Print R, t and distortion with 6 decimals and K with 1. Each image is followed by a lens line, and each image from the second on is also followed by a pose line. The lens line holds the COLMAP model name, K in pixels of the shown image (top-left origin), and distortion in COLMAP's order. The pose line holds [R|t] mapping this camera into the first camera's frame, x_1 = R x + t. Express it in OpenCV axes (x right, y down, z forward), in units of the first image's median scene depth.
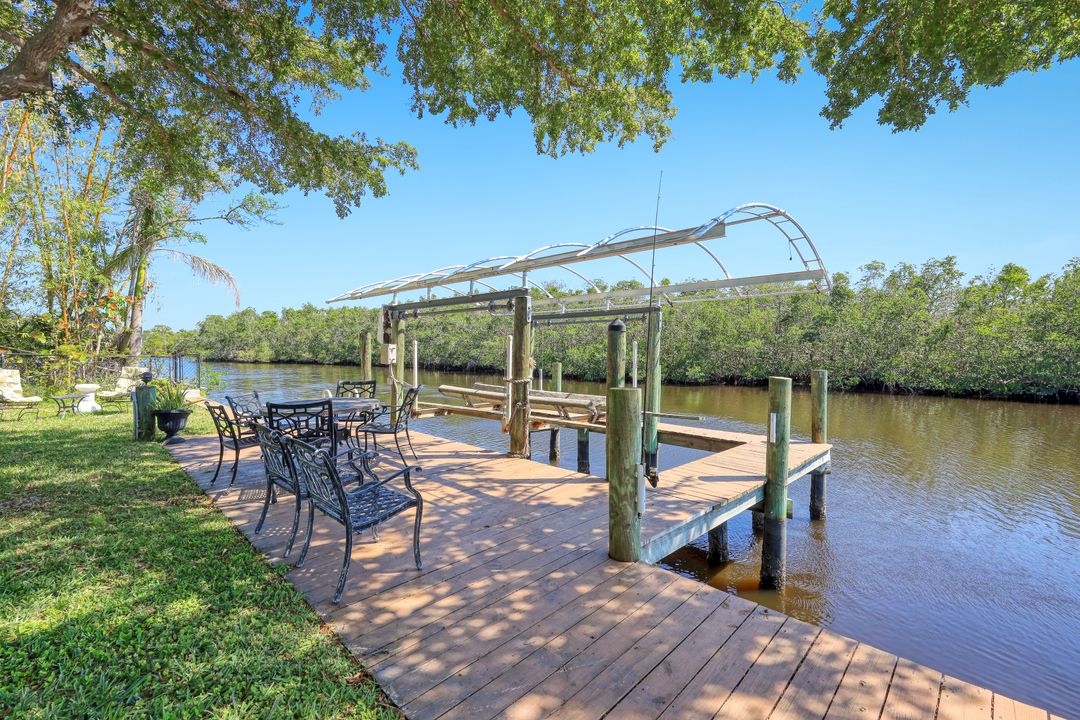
lens RADIAL K [[460.5, 0, 539.9], [0, 460.5, 353.7], [0, 0, 1]] dist [-0.001062, -0.000635]
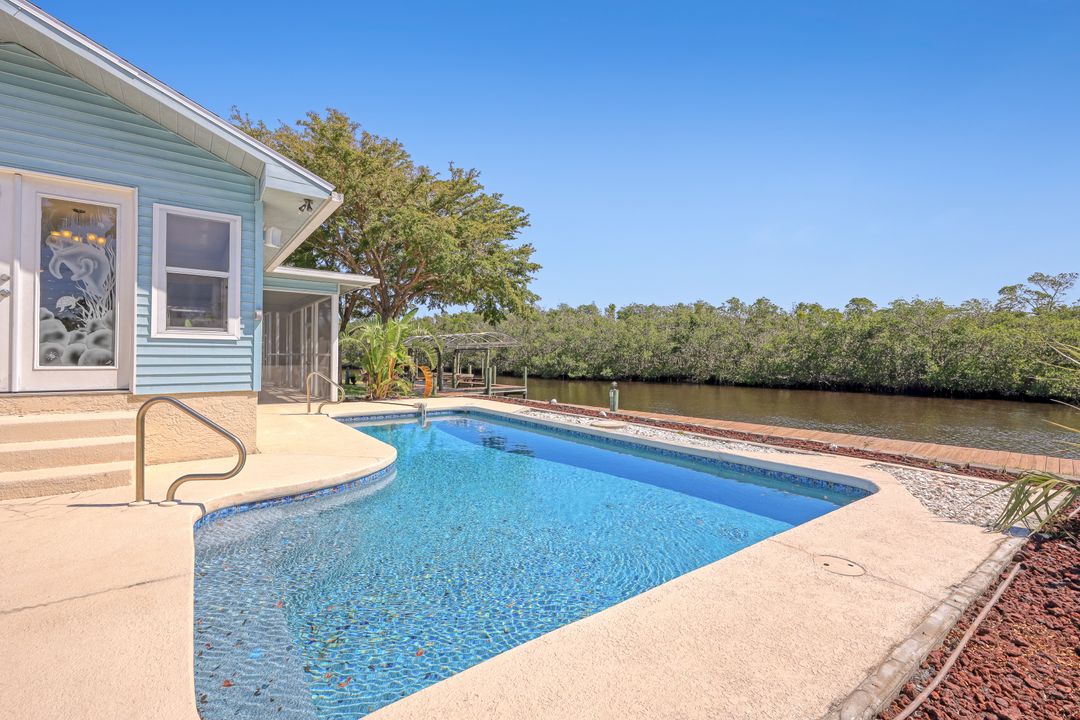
lens RADIAL K [[471.5, 0, 537.4], [0, 471.5, 358.4], [0, 0, 1]] dist [-0.009222, 0.000104]
pose [[0.998486, -0.003279, -0.054917, 0.480900], [0.003278, 0.999995, -0.000113, -0.016265], [0.054918, -0.000067, 0.998491, -1.425401]]
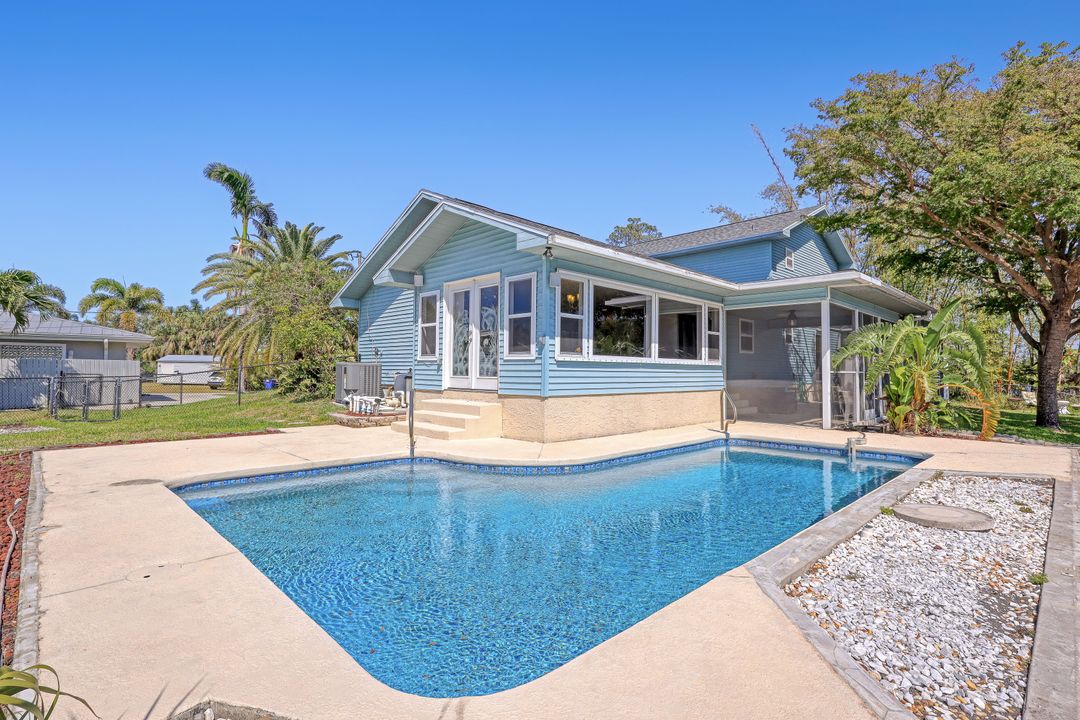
lens RADIAL K [[517.7, 0, 538.1], [0, 517.7, 354.4], [0, 0, 1]] dist [-0.003893, 0.001030]
pose [[0.076024, -0.046275, -0.996032, 0.815754], [-0.008181, 0.998860, -0.047031, -0.009583], [0.997072, 0.011724, 0.075558, -1.090050]]
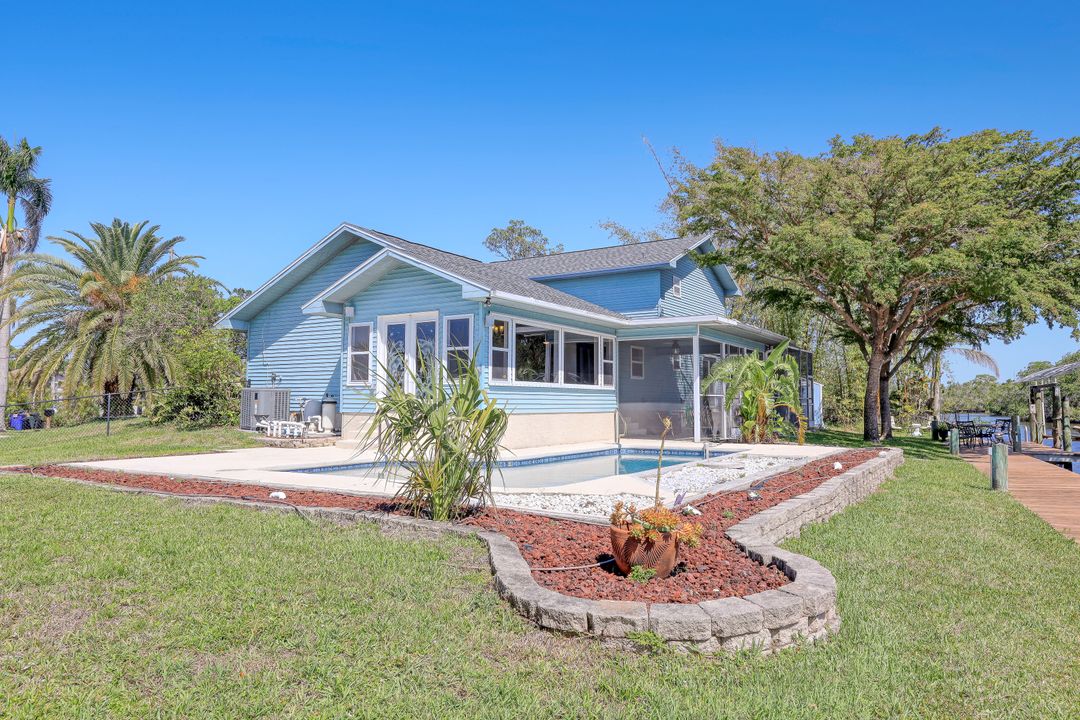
lens RADIAL K [[701.9, 0, 542.9], [0, 701.9, 355.4], [0, 0, 1]] dist [0.010154, -0.001978]
pose [[0.312128, -0.078236, -0.946813, 1.209442], [0.002001, 0.996655, -0.081695, 0.009303], [0.950038, 0.023605, 0.311241, -1.268570]]
